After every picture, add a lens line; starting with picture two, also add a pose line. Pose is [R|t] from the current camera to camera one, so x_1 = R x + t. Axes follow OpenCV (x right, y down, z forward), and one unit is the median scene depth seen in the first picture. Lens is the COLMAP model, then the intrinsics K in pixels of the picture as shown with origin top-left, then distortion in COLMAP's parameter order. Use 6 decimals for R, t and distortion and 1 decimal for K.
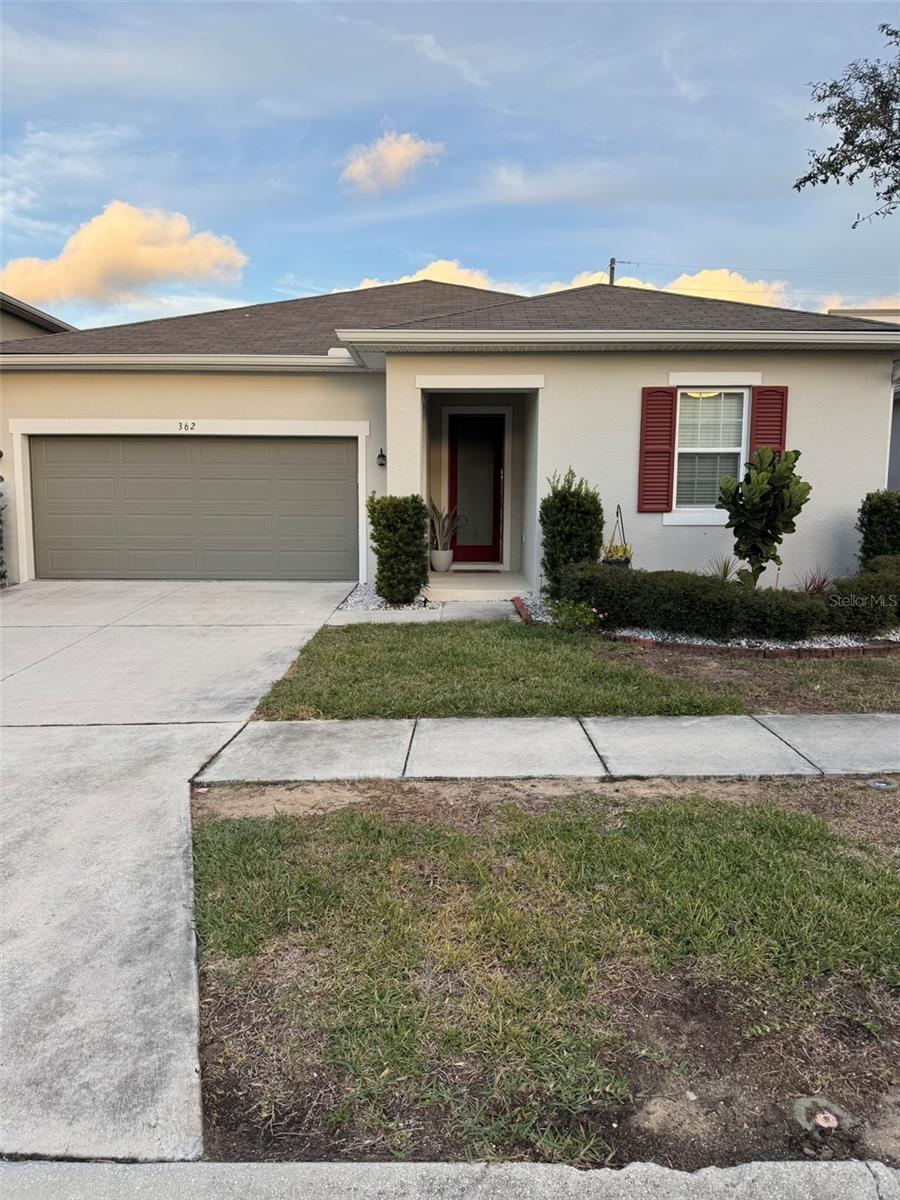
lens RADIAL K [[833.6, 0, 450.0], [0, 833.6, 600.0], [0, 0, 1]] dist [0.187147, -0.389513]
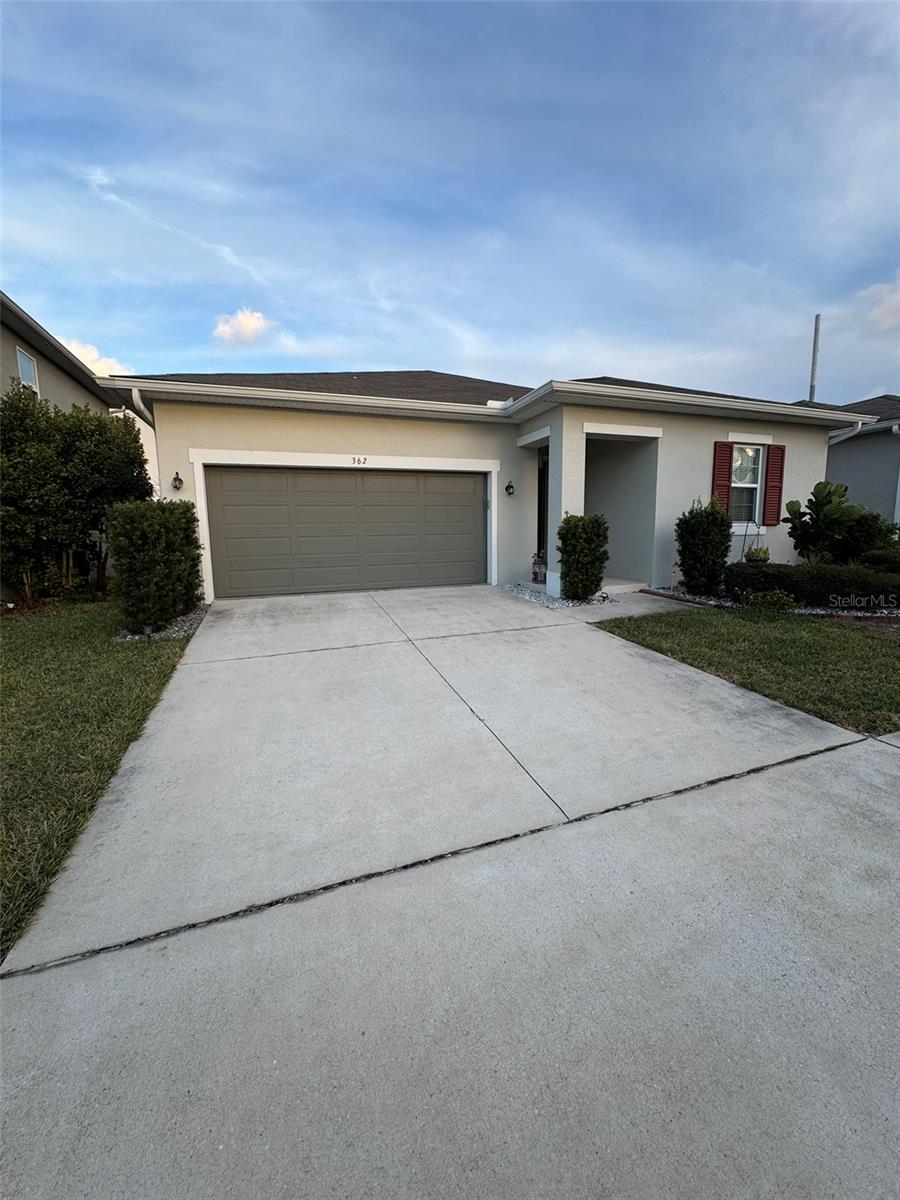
lens RADIAL K [[477.7, 0, 453.3], [0, 477.7, 600.8], [0, 0, 1]] dist [0.000312, 0.000073]
pose [[0.934077, -0.068011, 0.350536, -0.511332], [0.057146, 0.997513, 0.041261, -0.036804], [-0.352470, -0.018510, 0.935640, 0.390221]]
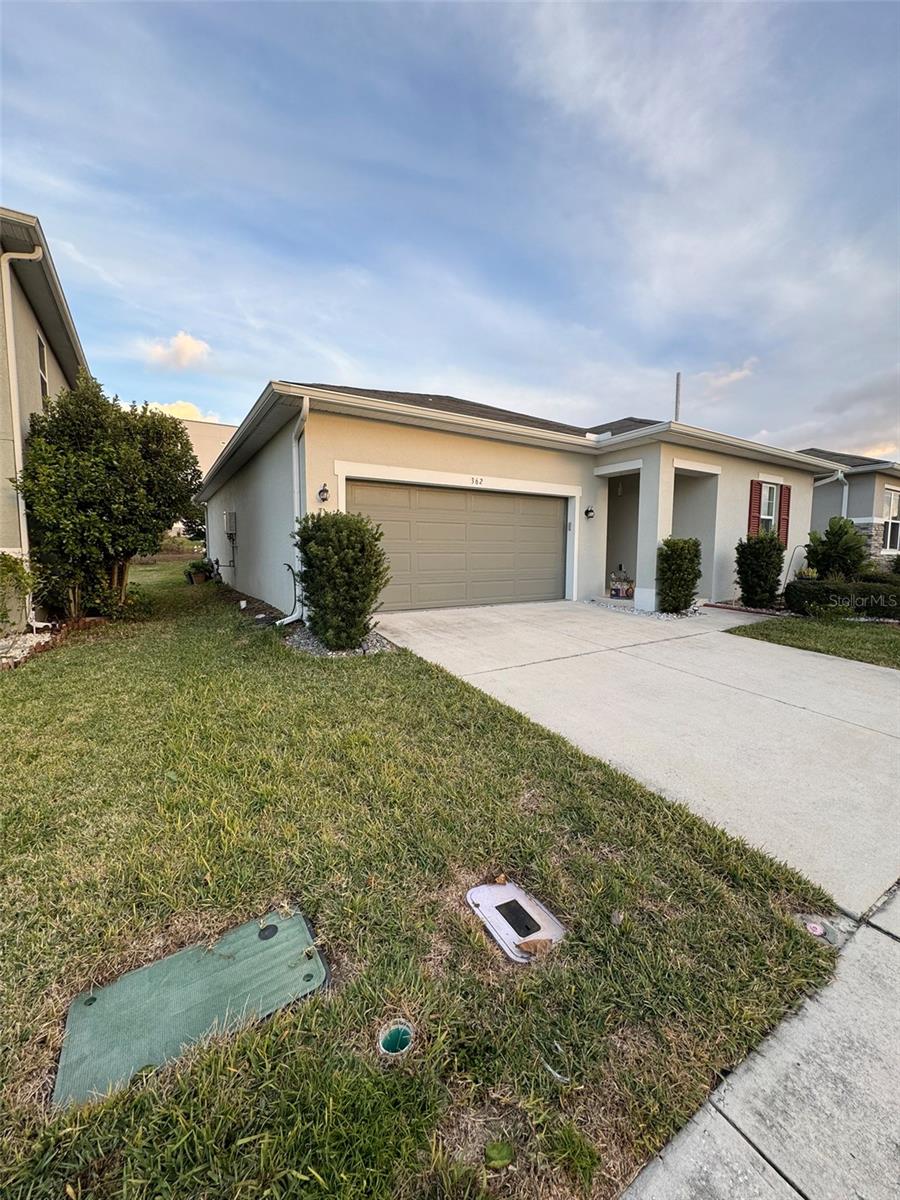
lens RADIAL K [[477.7, 0, 453.3], [0, 477.7, 600.8], [0, 0, 1]] dist [0.000312, 0.000073]
pose [[0.835445, -0.055974, 0.546716, -0.854530], [0.059180, 0.998178, 0.011761, -0.050380], [-0.546378, 0.022529, 0.837236, 0.526147]]
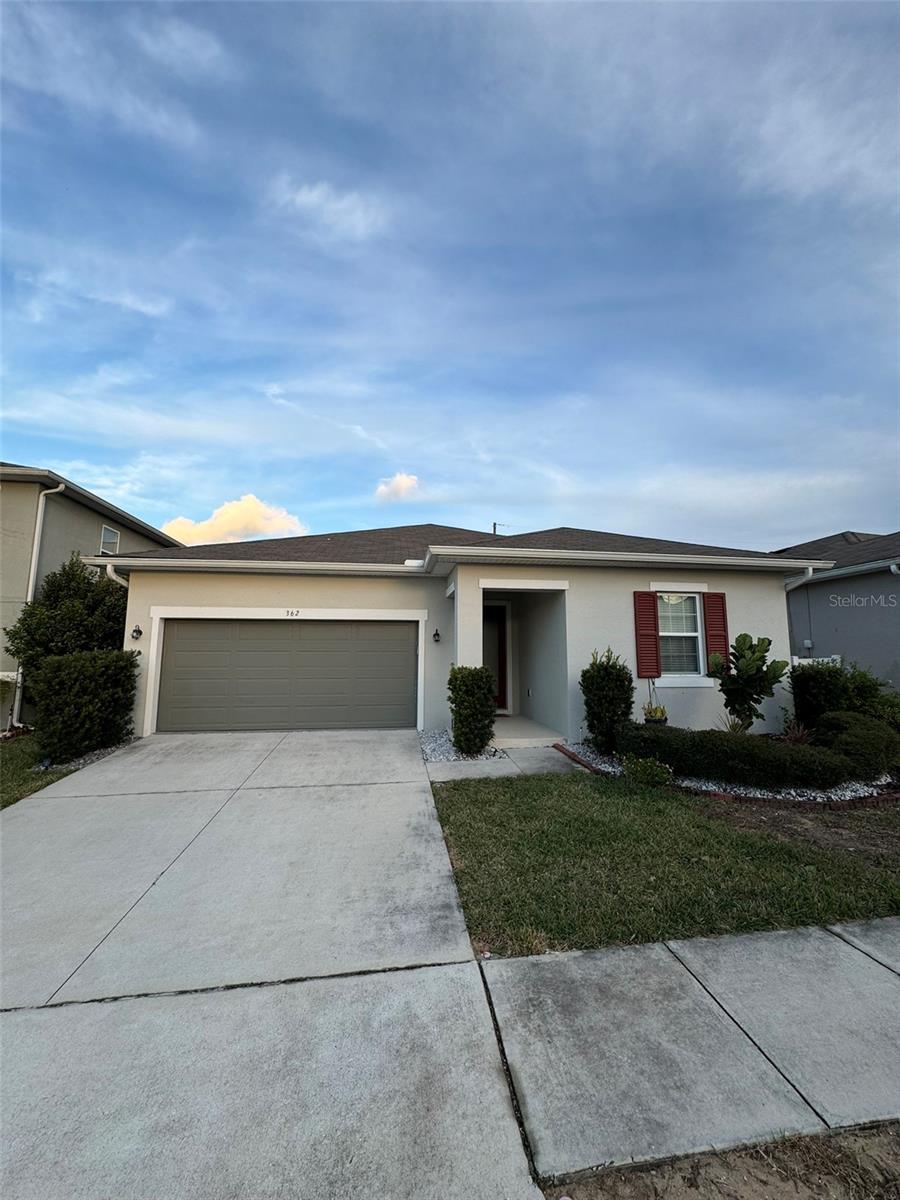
lens RADIAL K [[478.5, 0, 452.1], [0, 478.5, 587.5], [0, 0, 1]] dist [-0.001904, 0.000064]
pose [[0.989189, 0.019446, 0.145349, -0.202579], [0.017403, 0.968598, -0.248024, -0.060398], [-0.145608, 0.247872, 0.957788, 0.264342]]
